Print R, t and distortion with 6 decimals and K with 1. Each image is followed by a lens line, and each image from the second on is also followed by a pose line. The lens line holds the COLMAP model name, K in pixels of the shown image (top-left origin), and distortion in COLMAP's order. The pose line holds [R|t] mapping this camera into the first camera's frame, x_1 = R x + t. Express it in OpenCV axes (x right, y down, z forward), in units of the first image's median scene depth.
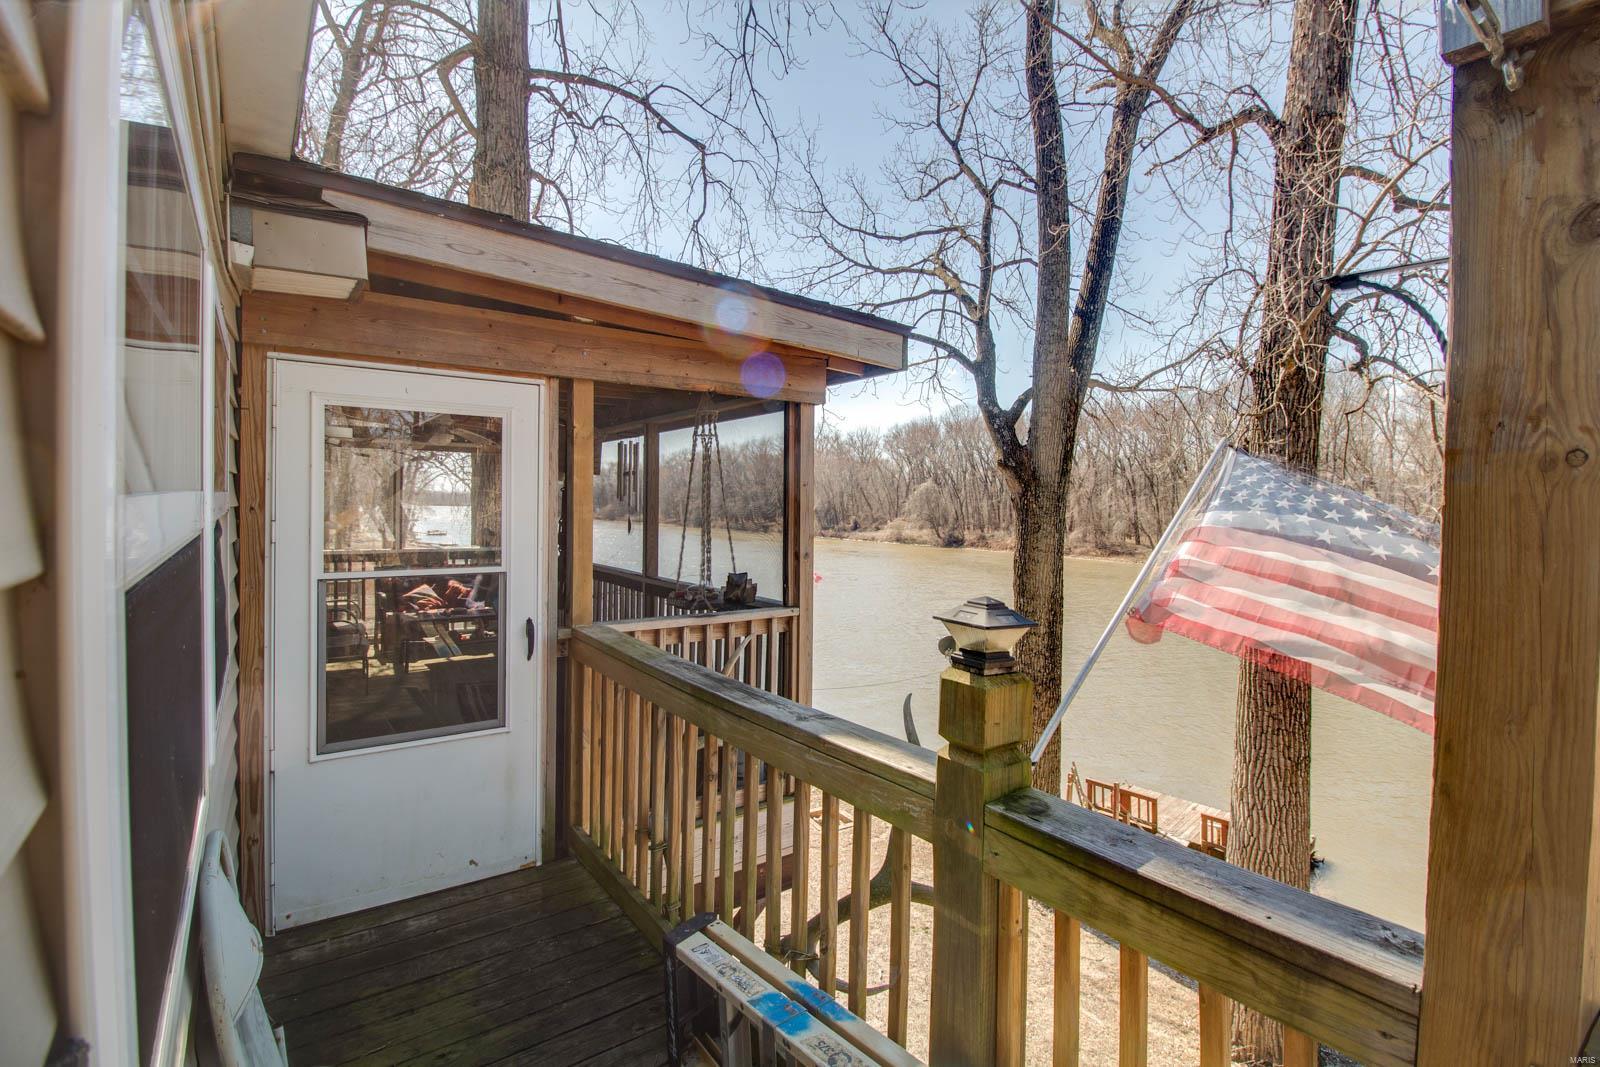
lens RADIAL K [[741.1, 0, 803.9], [0, 741.1, 525.4], [0, 0, 1]] dist [-0.021495, -0.000371]
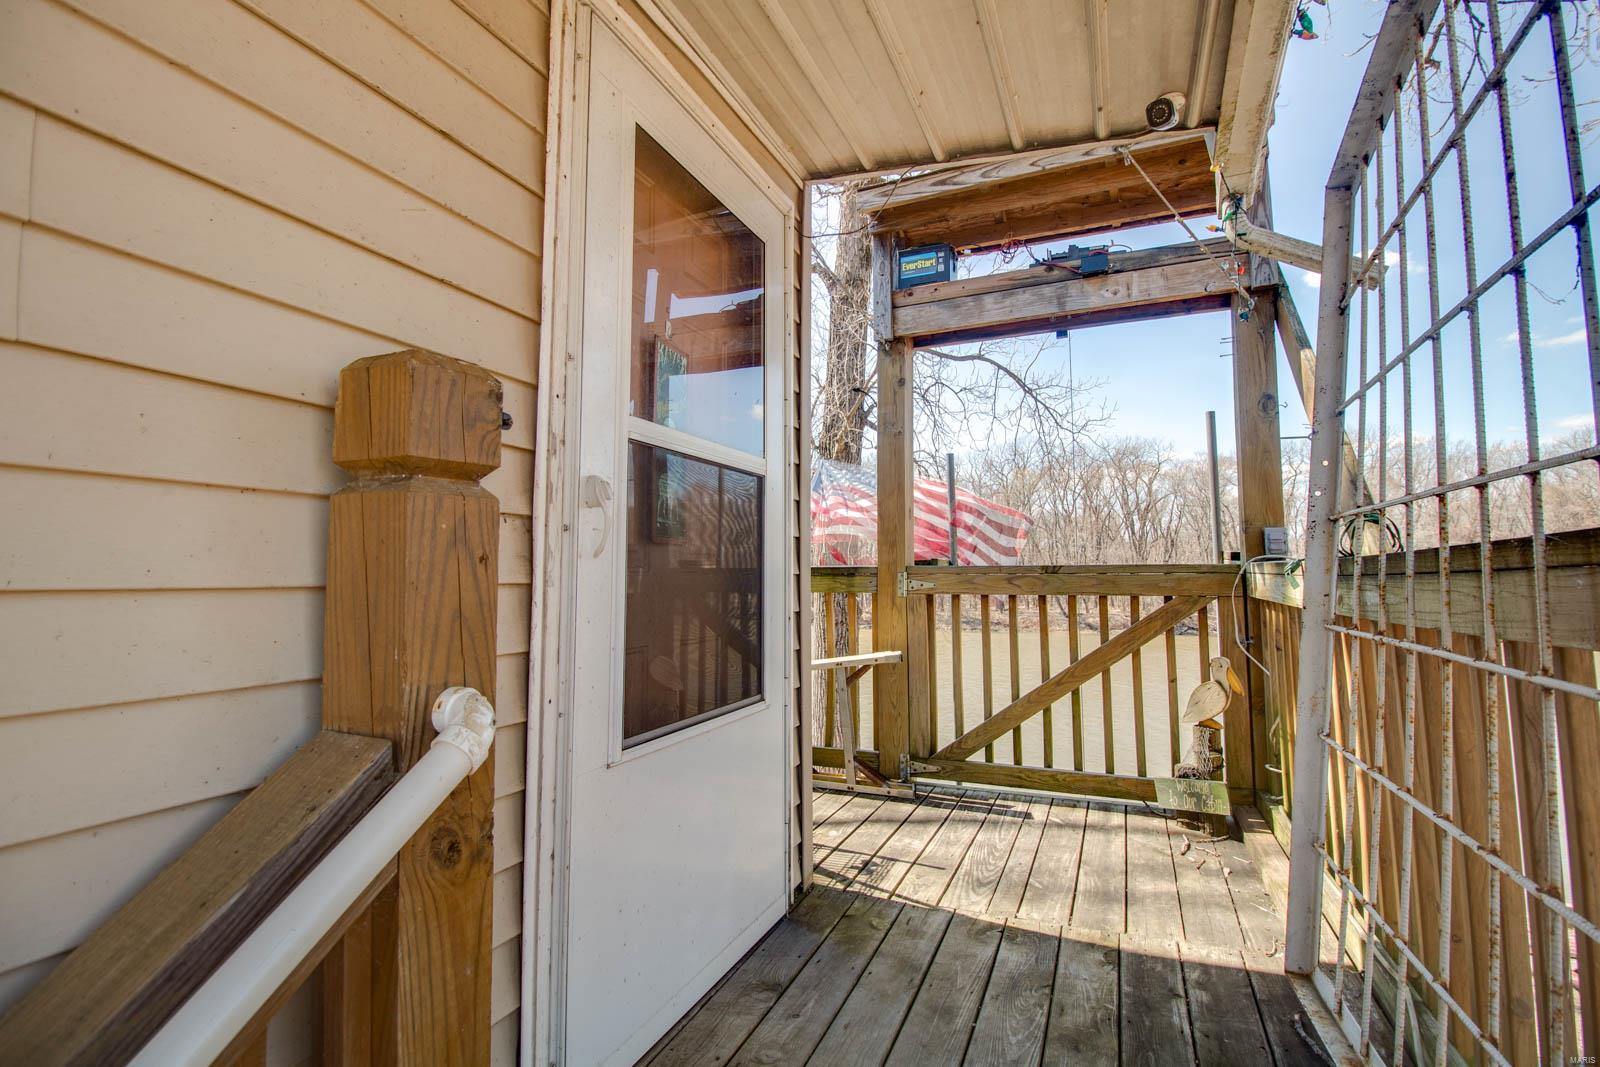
lens RADIAL K [[741.1, 0, 797.9], [0, 741.1, 522.3], [0, 0, 1]] dist [-0.021495, -0.000371]
pose [[0.865227, 0.030727, 0.500438, -0.153852], [0.016545, 0.995827, -0.089748, 0.074929], [-0.501107, 0.085932, 0.861108, -0.226931]]
